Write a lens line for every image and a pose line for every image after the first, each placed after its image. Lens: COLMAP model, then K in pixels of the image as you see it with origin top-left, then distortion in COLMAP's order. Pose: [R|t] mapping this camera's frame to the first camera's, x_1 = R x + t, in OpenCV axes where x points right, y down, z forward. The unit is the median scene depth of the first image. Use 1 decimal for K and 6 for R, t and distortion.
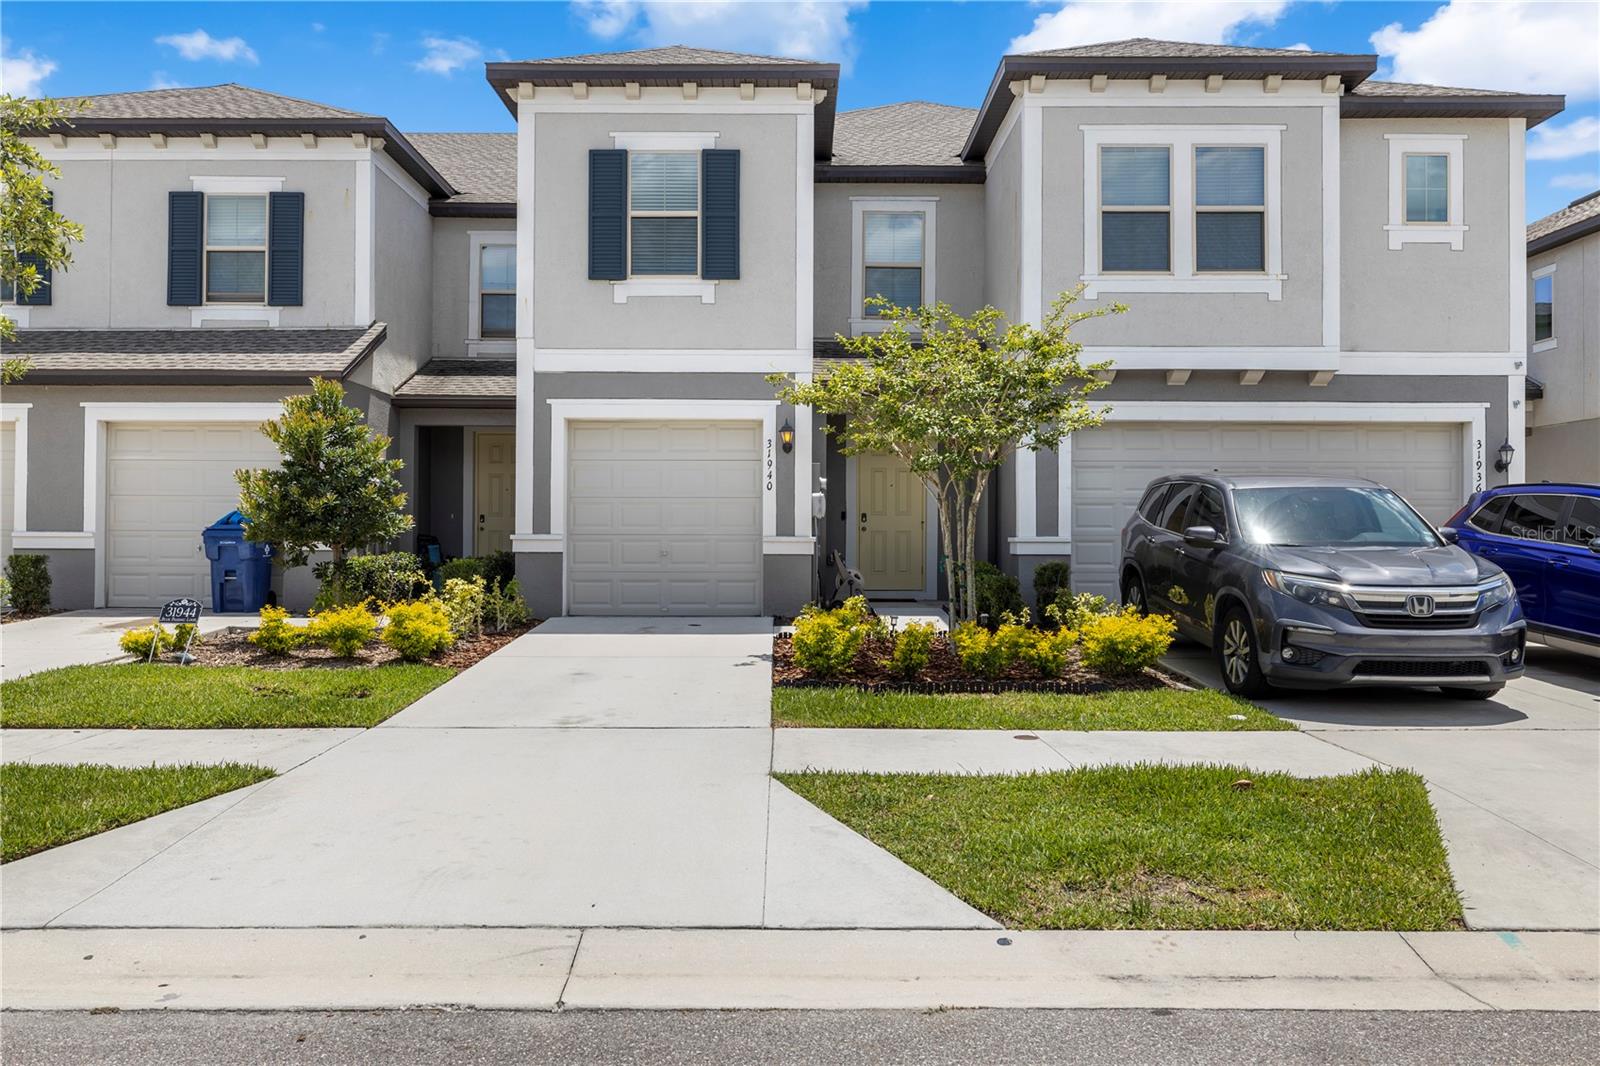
lens RADIAL K [[1206.5, 0, 800.2], [0, 1206.5, 528.2], [0, 0, 1]] dist [-0.000731, -0.000031]
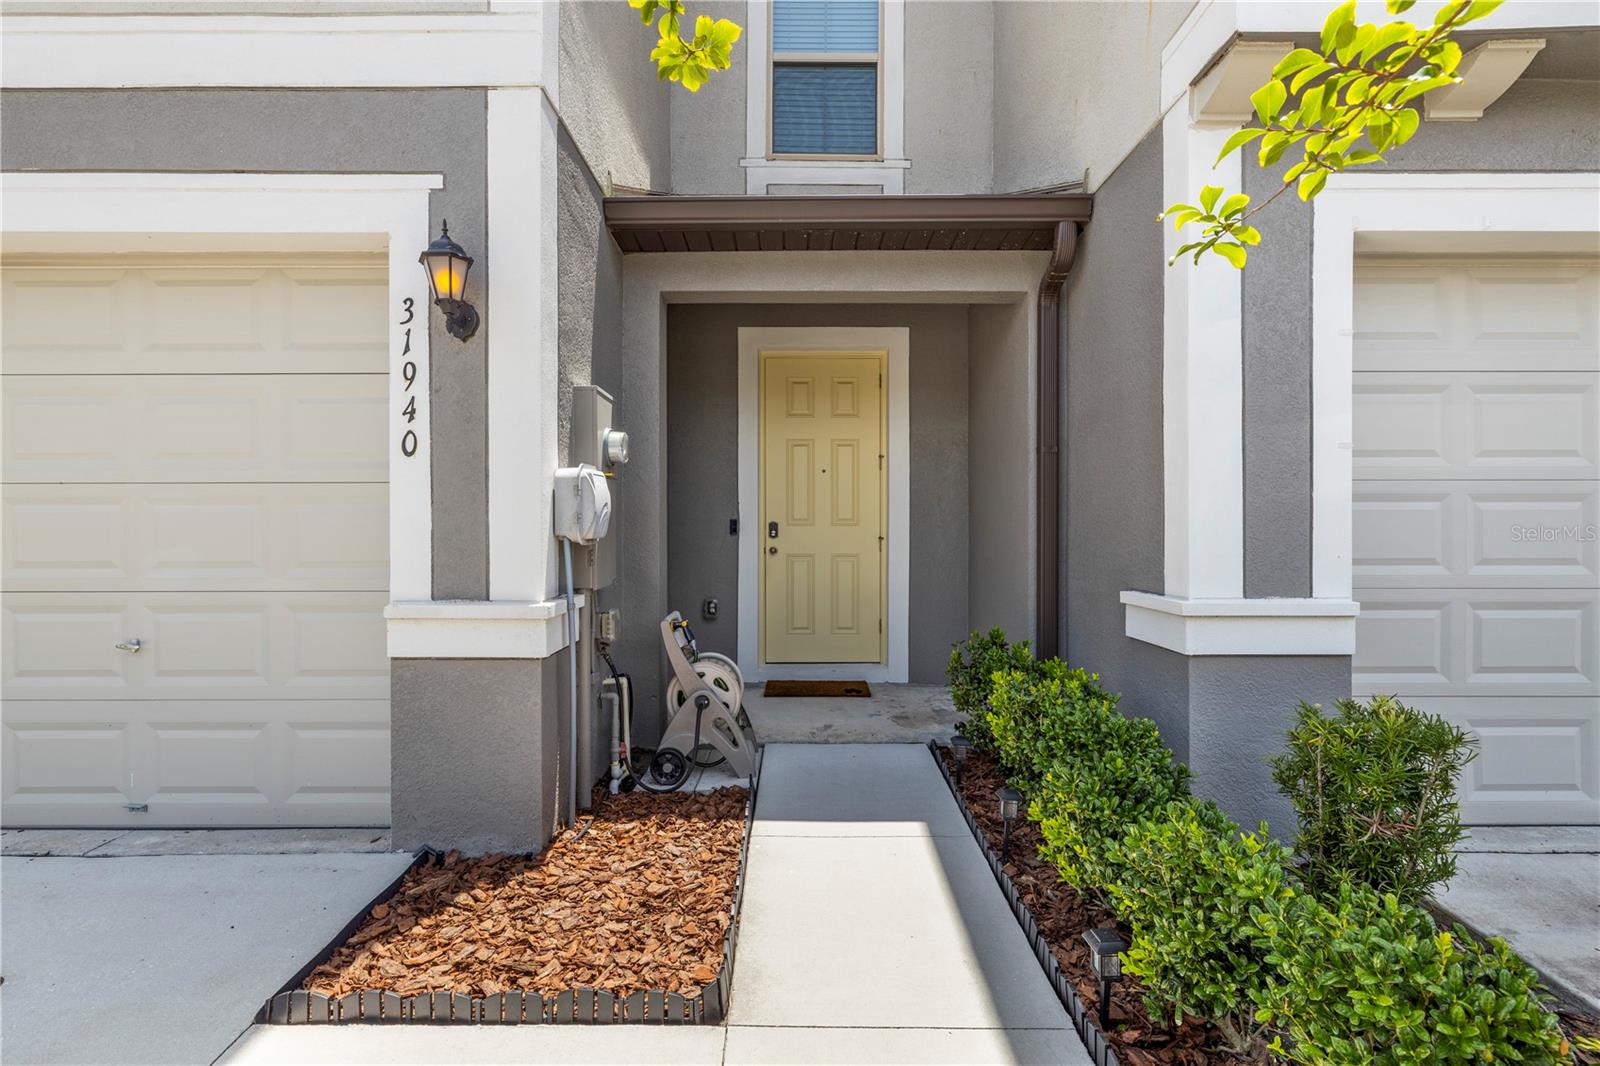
lens RADIAL K [[726.7, 0, 795.0], [0, 726.7, 533.5], [0, 0, 1]] dist [-0.003403, 0.000253]
pose [[0.999985, -0.003530, -0.004210, 0.077027], [0.003576, 0.999936, 0.010779, -0.012926], [0.004171, -0.010794, 0.999933, 0.807897]]
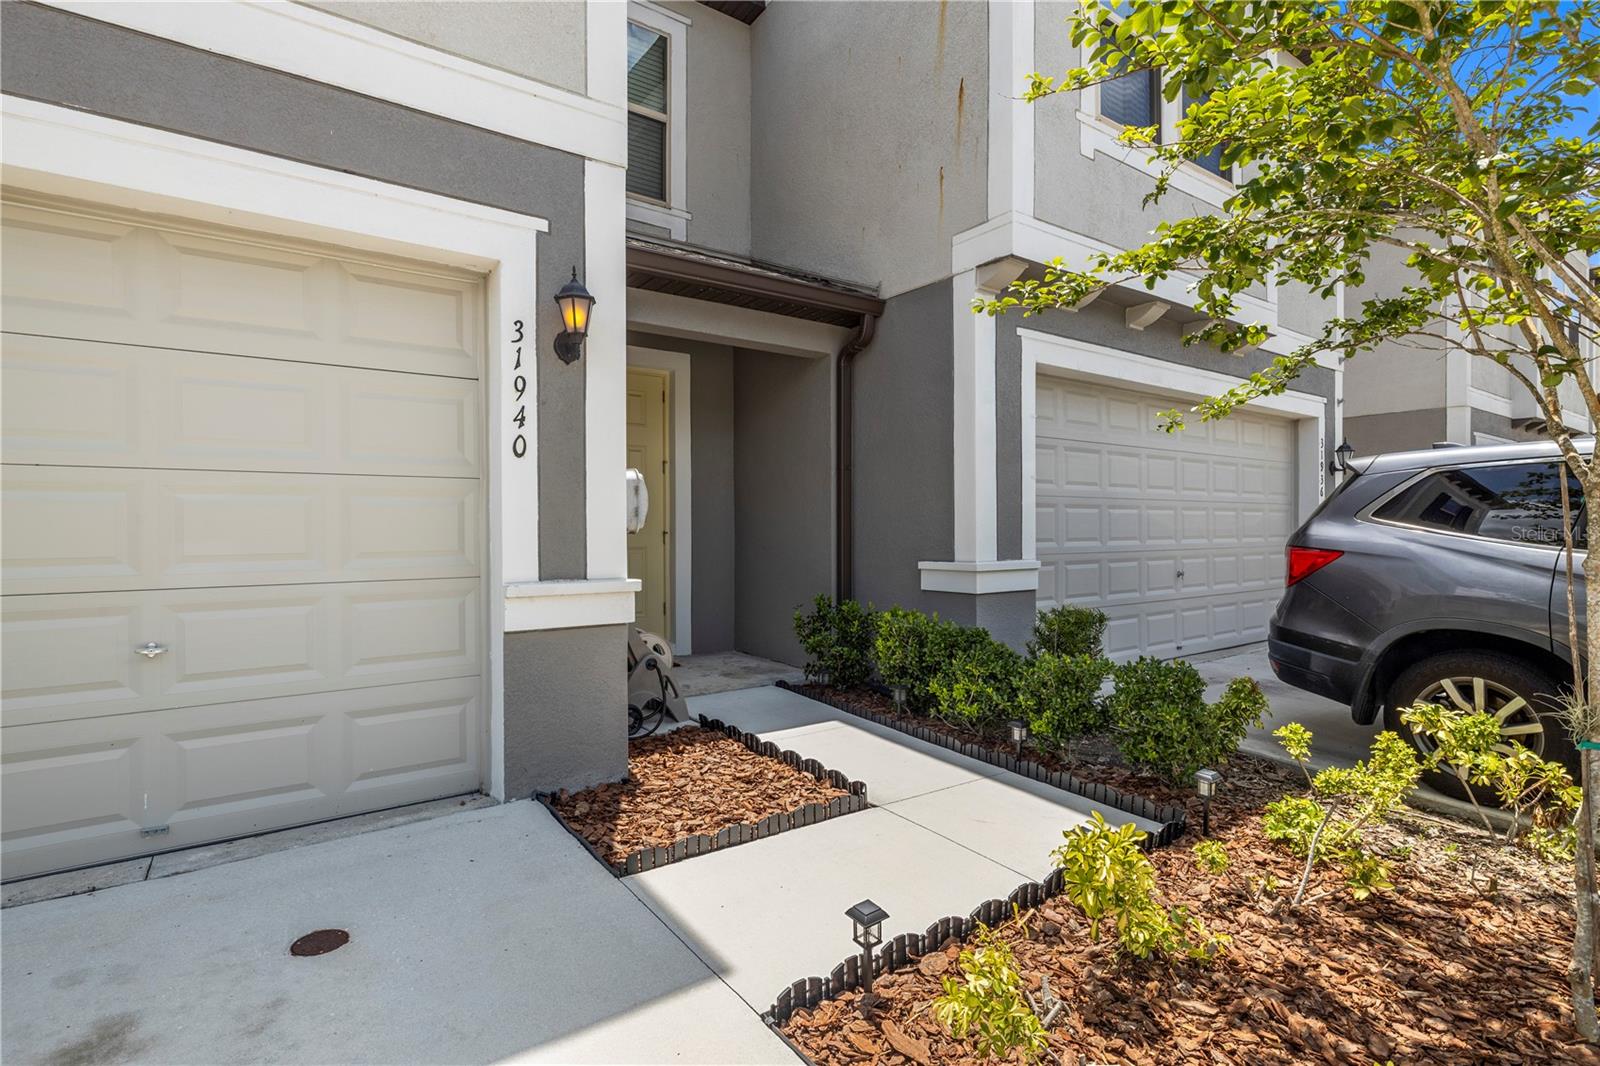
lens RADIAL K [[775.8, 0, 796.7], [0, 775.8, 536.3], [0, 0, 1]] dist [0.001371, -0.000078]
pose [[0.816270, -0.012317, 0.577539, -0.093469], [0.004424, 0.999877, 0.015073, -0.010629], [-0.577653, -0.009749, 0.816224, 0.756625]]
